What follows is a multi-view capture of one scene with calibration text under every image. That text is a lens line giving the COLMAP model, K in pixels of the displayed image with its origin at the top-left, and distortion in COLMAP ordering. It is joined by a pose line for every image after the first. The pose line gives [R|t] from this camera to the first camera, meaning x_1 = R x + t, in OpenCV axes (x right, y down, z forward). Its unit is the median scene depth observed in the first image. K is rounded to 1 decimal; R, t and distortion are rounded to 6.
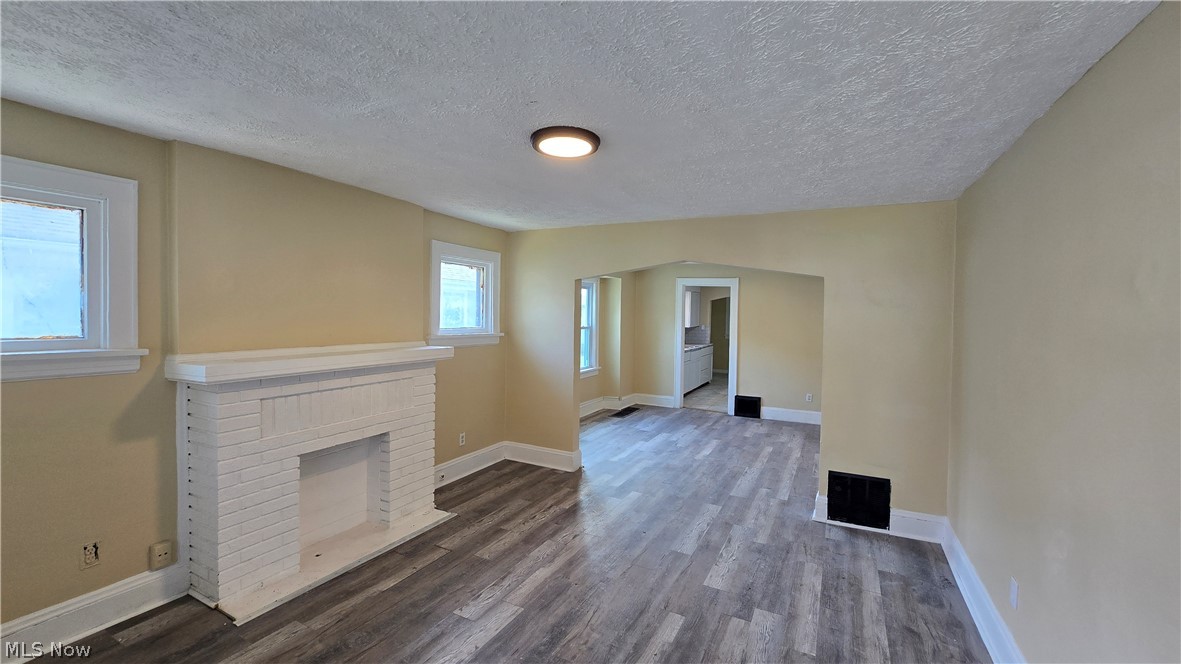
lens RADIAL K [[484.2, 0, 590.7], [0, 484.2, 326.4], [0, 0, 1]] dist [-0.001856, -0.000061]
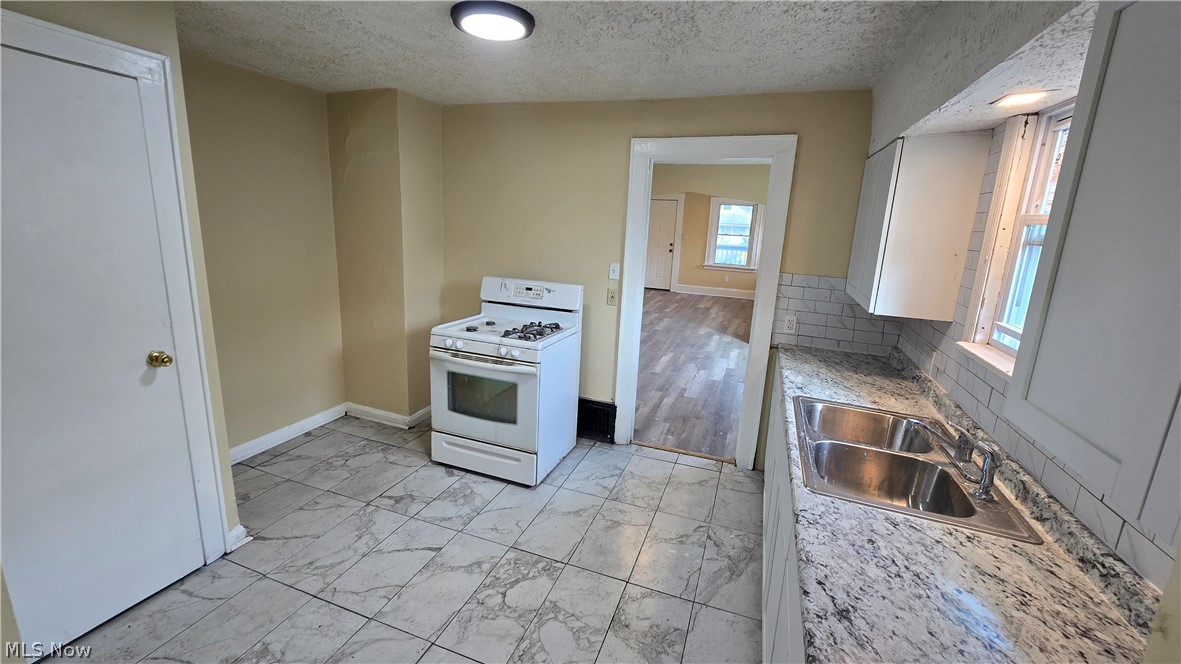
lens RADIAL K [[484.2, 0, 592.5], [0, 484.2, 322.7], [0, 0, 1]] dist [-0.001856, -0.000061]
pose [[-0.990066, -0.032081, -0.136896, 0.722104], [-0.064474, 0.968816, 0.239248, -0.081797], [0.124952, 0.245697, -0.961260, 2.626636]]
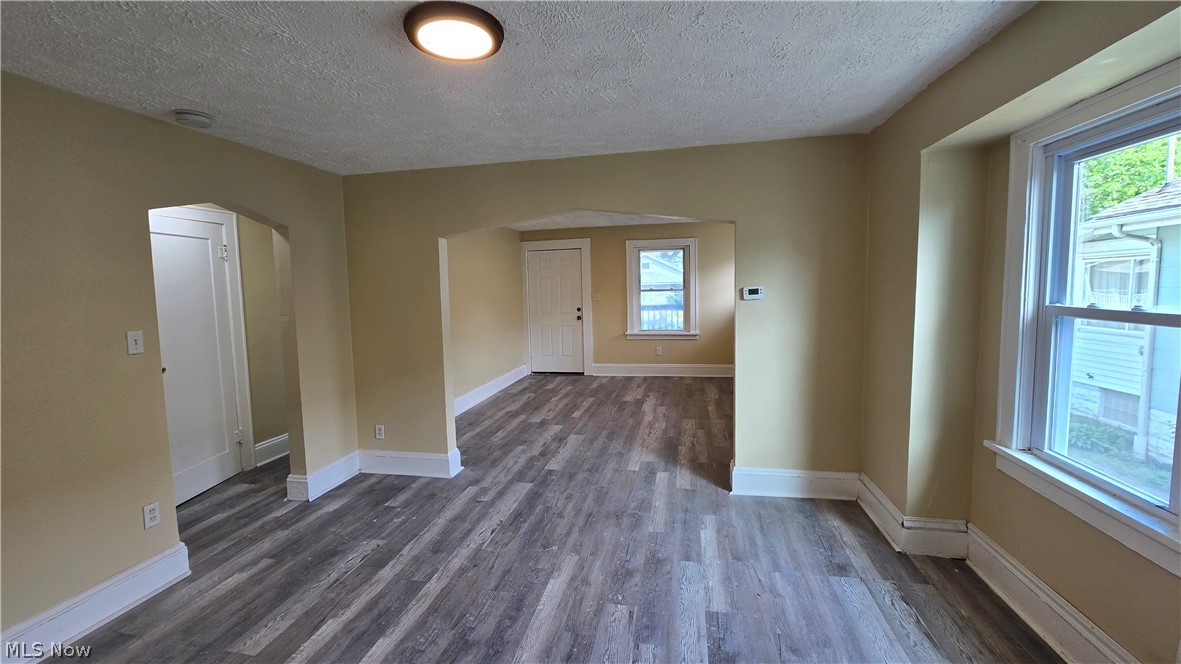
lens RADIAL K [[484.2, 0, 588.9], [0, 484.2, 330.5], [0, 0, 1]] dist [-0.001856, -0.000061]
pose [[-0.962178, 0.031415, -0.270606, 0.420089], [0.000098, 0.993369, 0.114971, -0.025092], [0.272423, 0.110596, -0.955800, 1.843659]]
